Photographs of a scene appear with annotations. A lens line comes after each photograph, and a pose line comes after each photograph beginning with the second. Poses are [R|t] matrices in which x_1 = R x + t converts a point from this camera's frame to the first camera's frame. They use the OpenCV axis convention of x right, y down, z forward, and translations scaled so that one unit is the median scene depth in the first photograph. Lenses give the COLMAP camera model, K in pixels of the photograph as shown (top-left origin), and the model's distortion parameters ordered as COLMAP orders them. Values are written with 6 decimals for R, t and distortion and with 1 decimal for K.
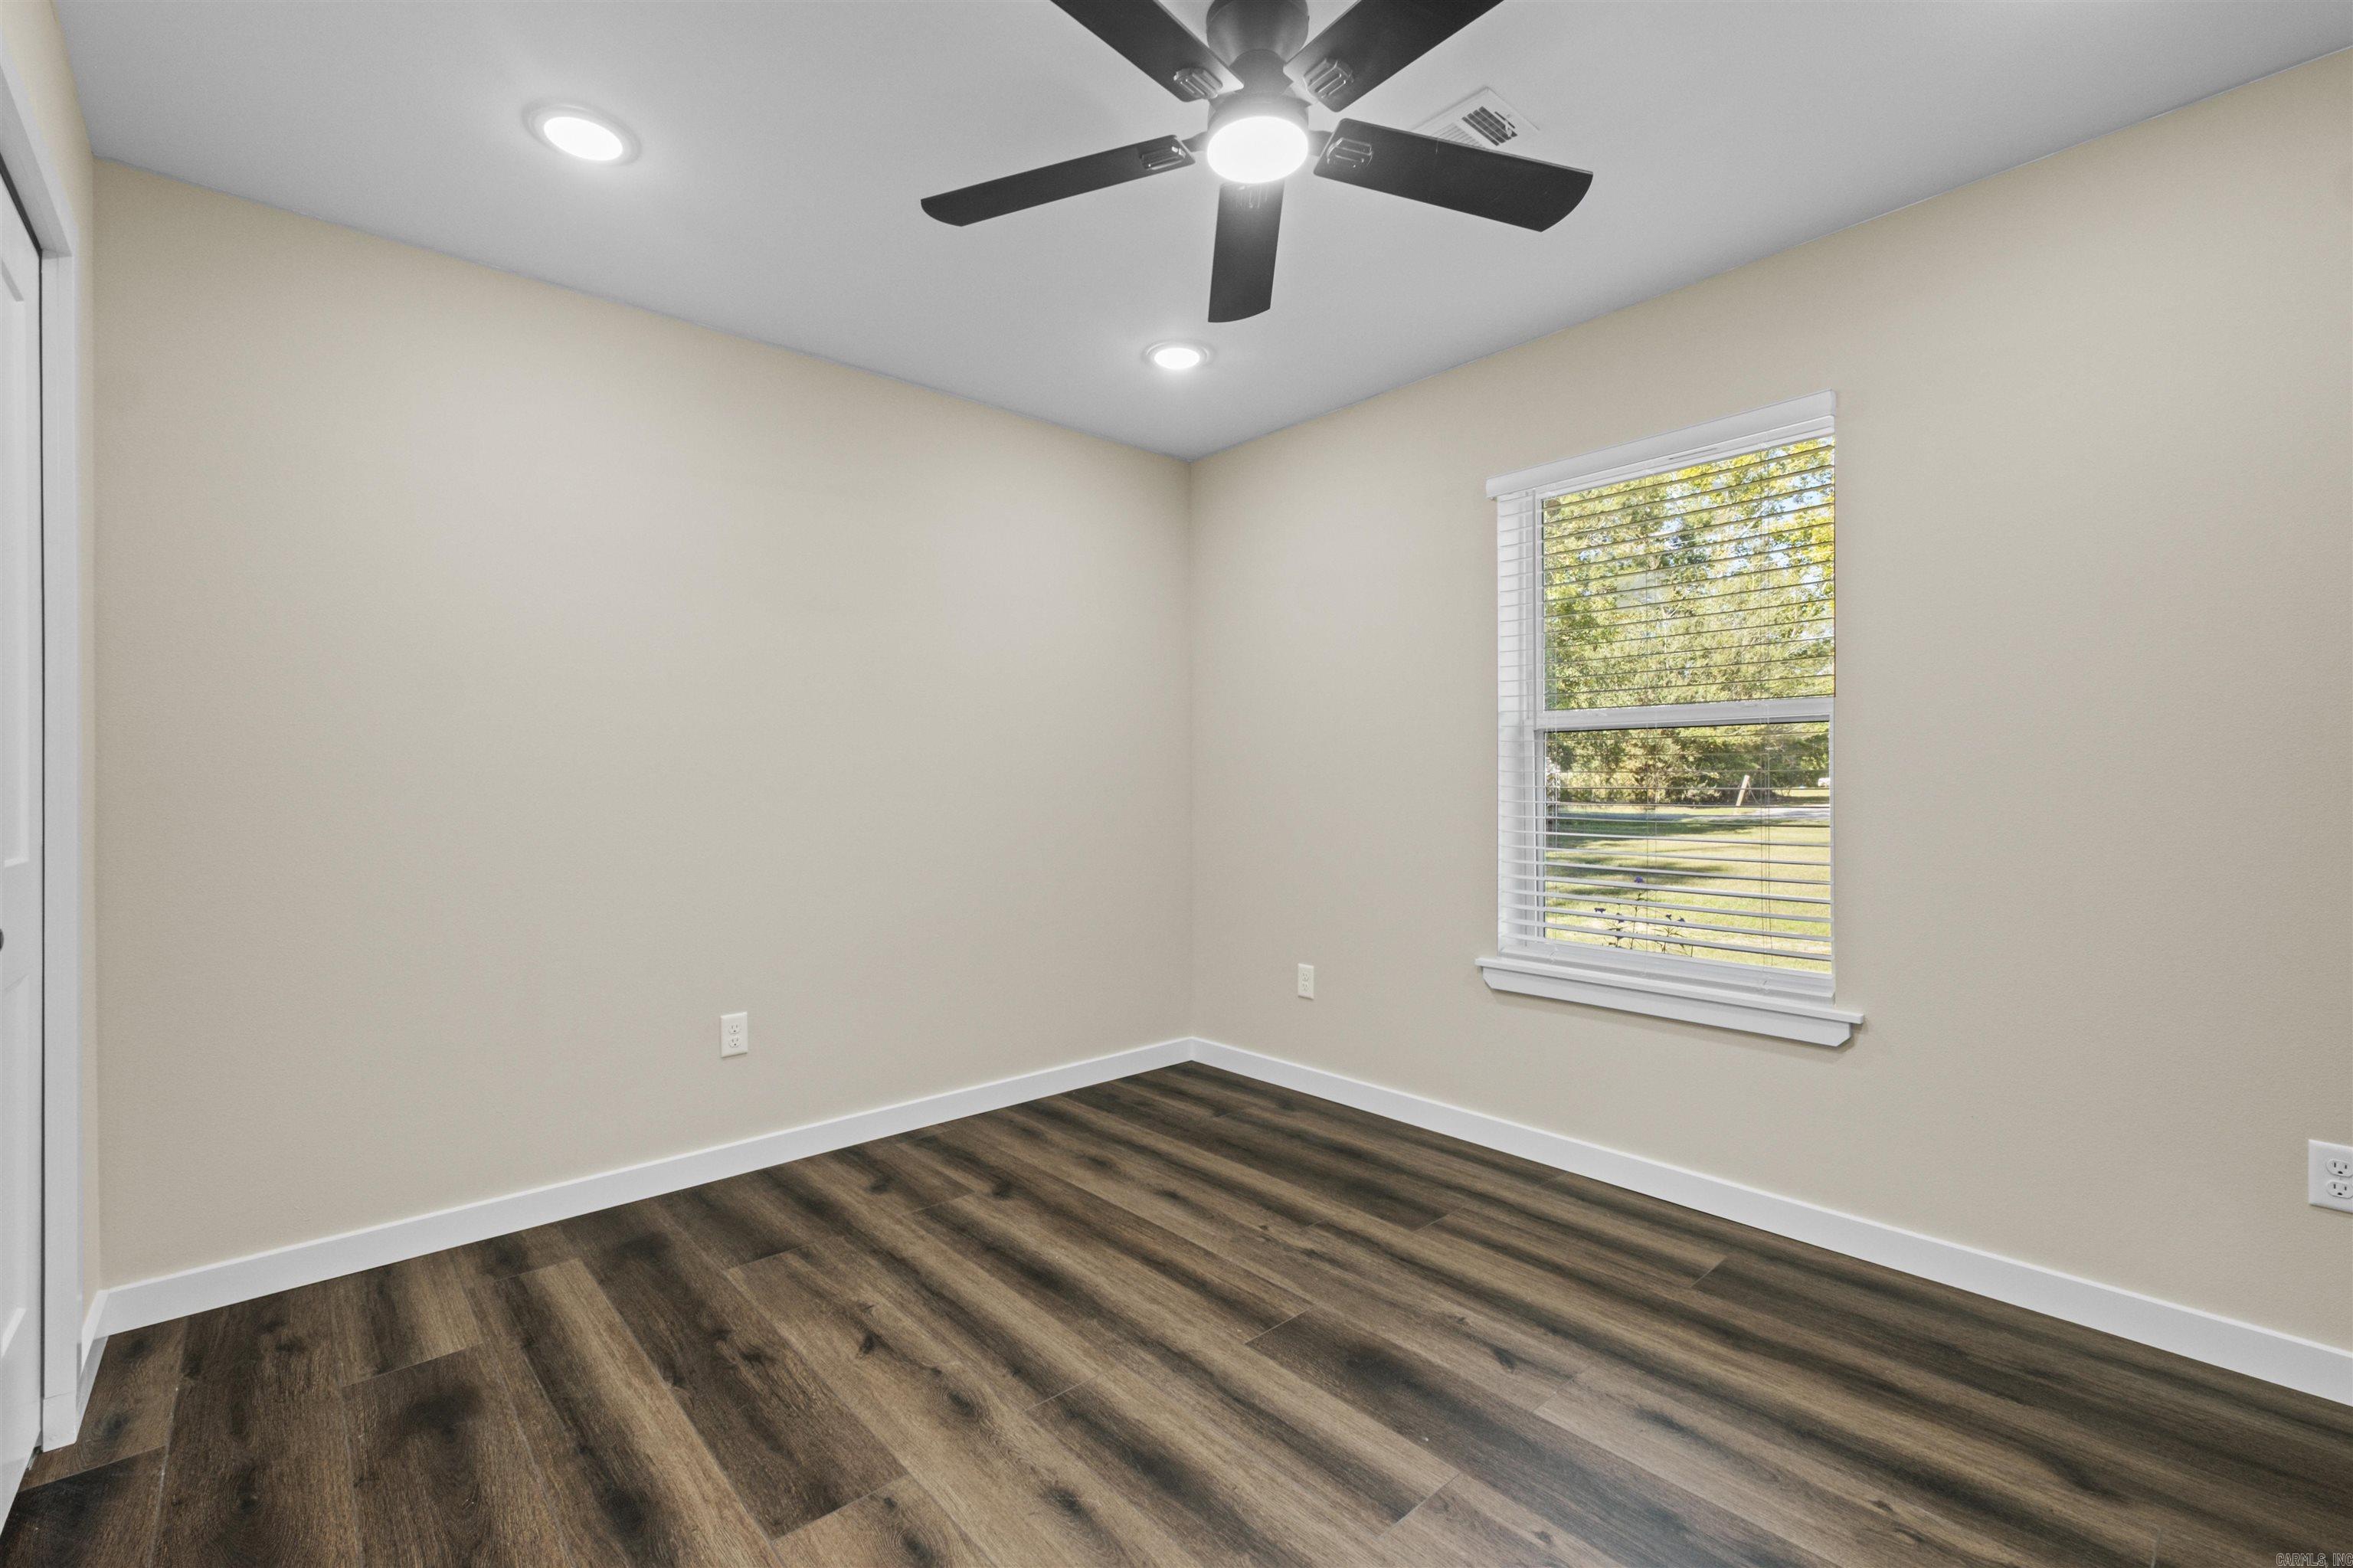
lens RADIAL K [[1019.1, 0, 1175.8], [0, 1019.1, 785.9], [0, 0, 1]] dist [0.001128, 0.002278]
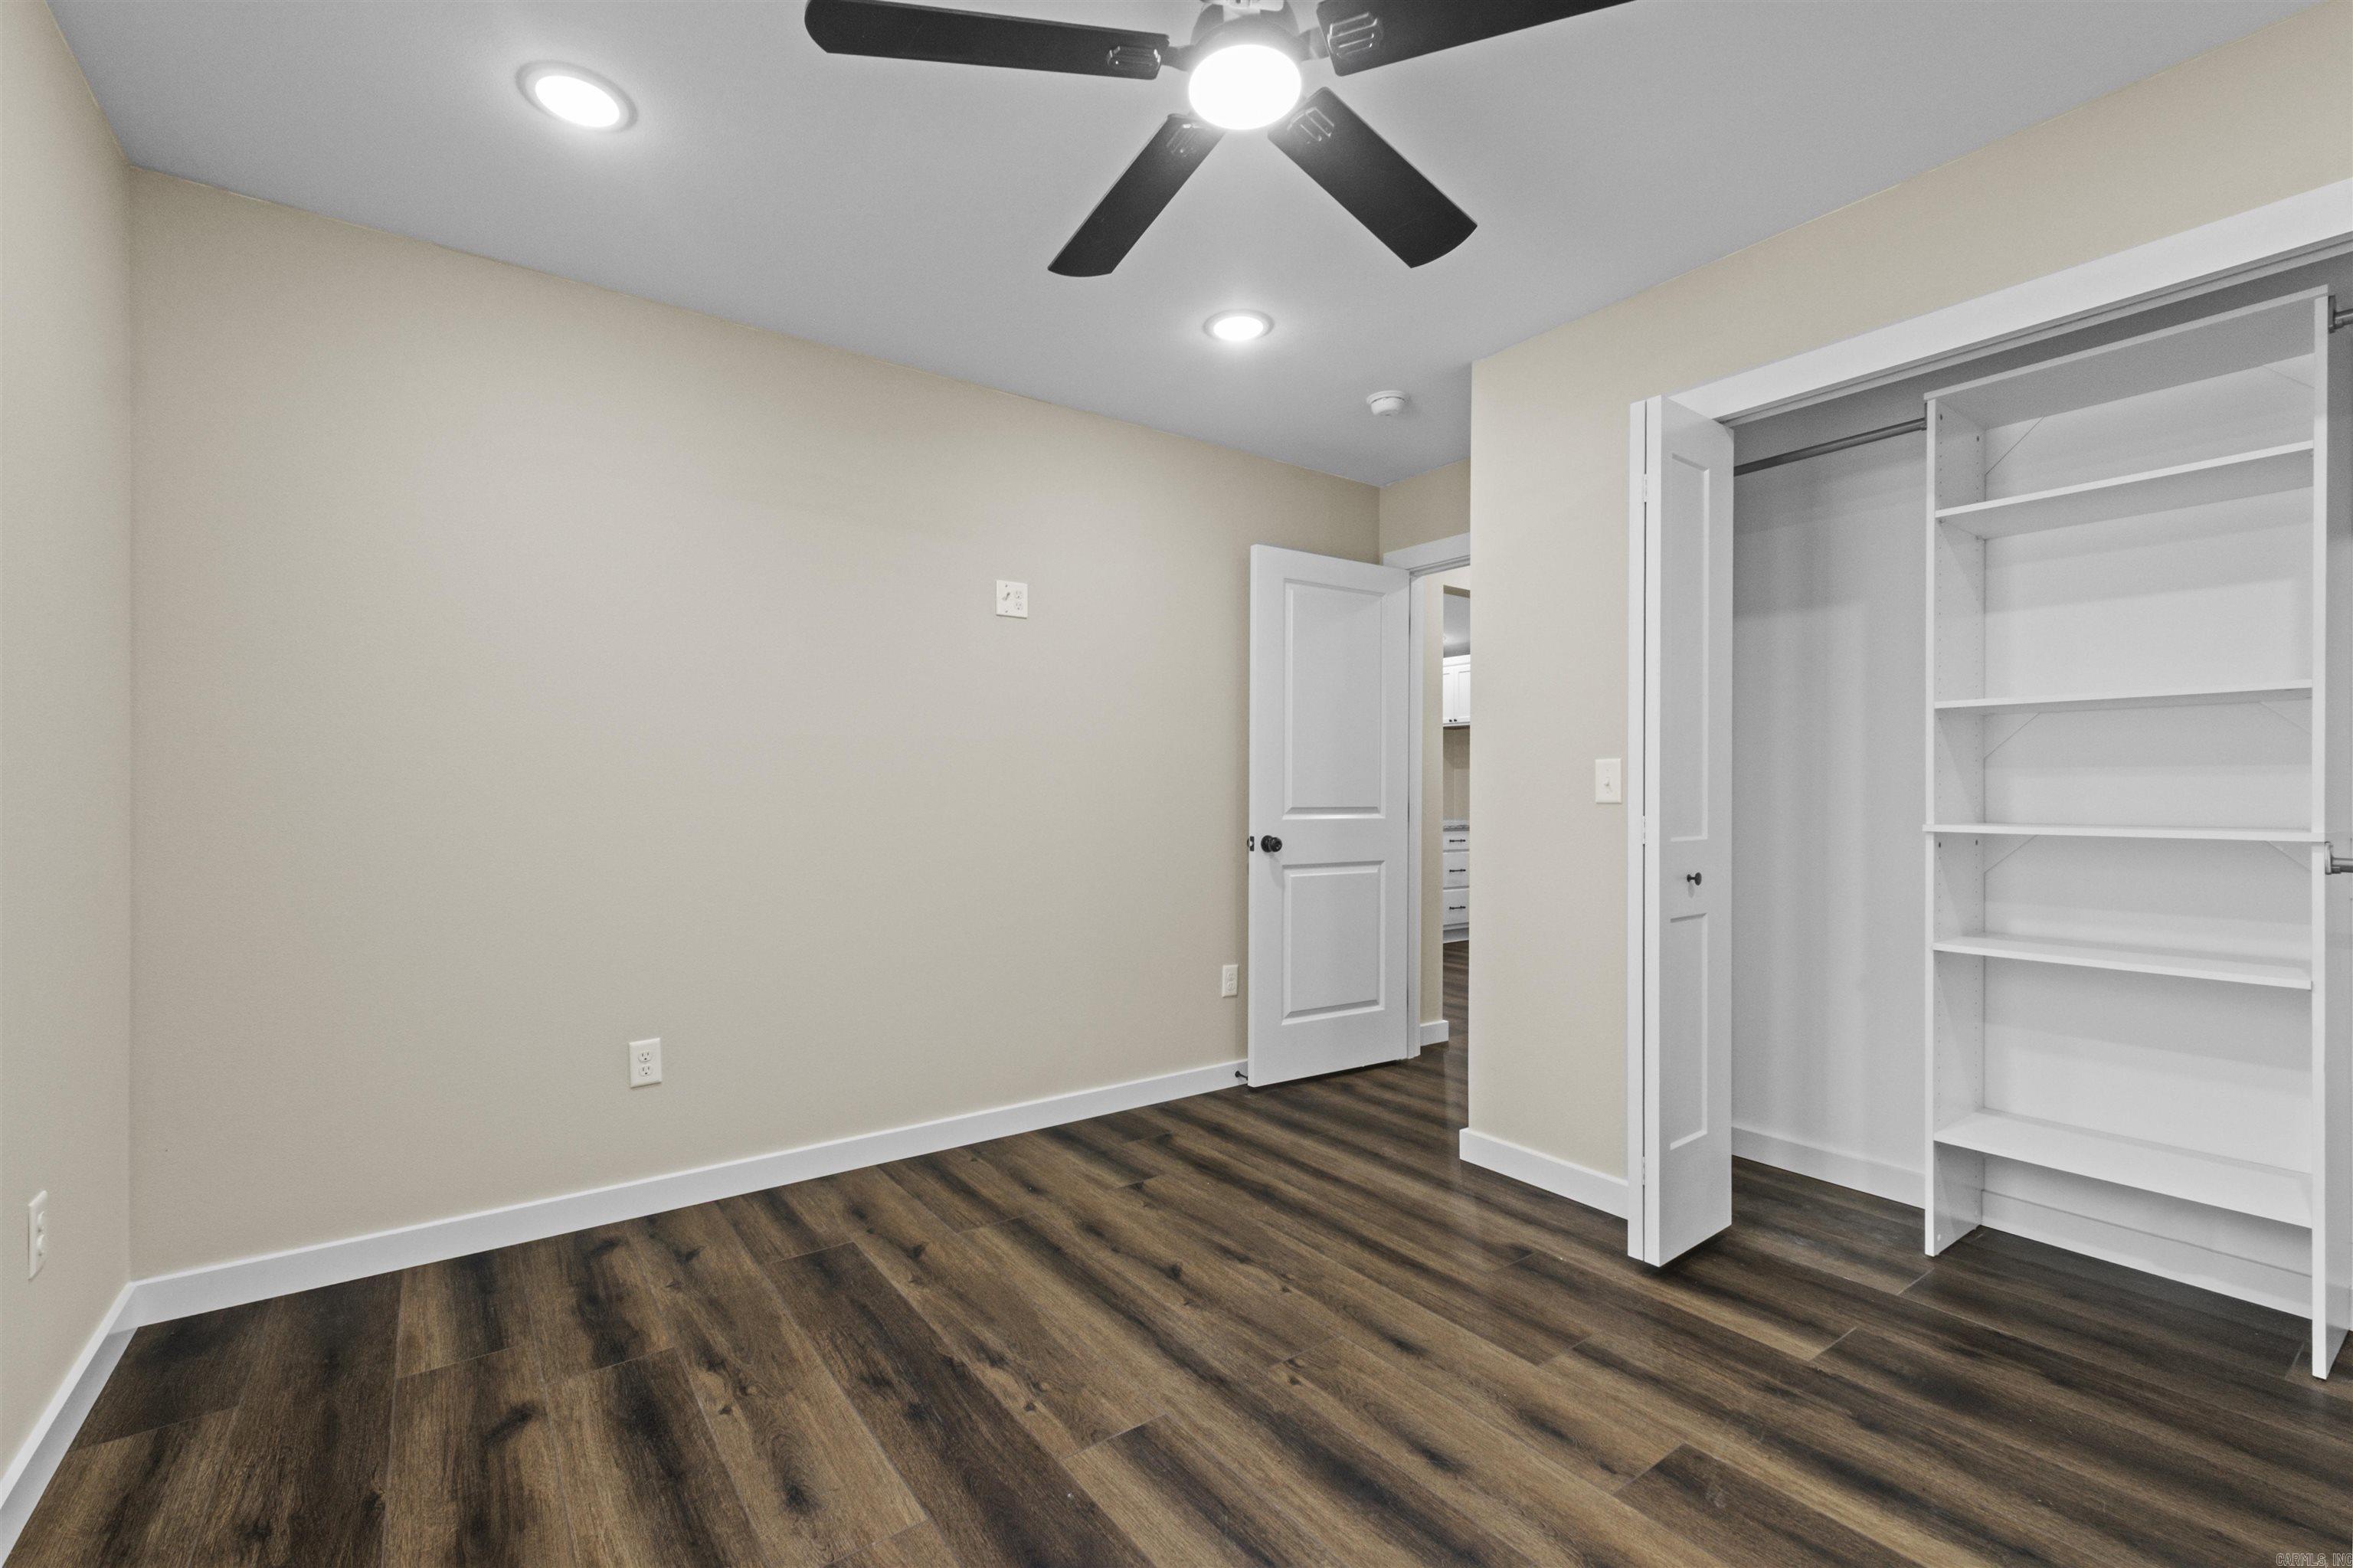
lens RADIAL K [[1019.1, 0, 1176.2], [0, 1019.1, 792.9], [0, 0, 1]] dist [0.001128, 0.002278]
pose [[-0.995011, 0.005341, 0.099624, 0.055180], [0.004646, 0.999963, -0.007206, 0.005836], [-0.099659, -0.006707, -0.994999, 2.033164]]
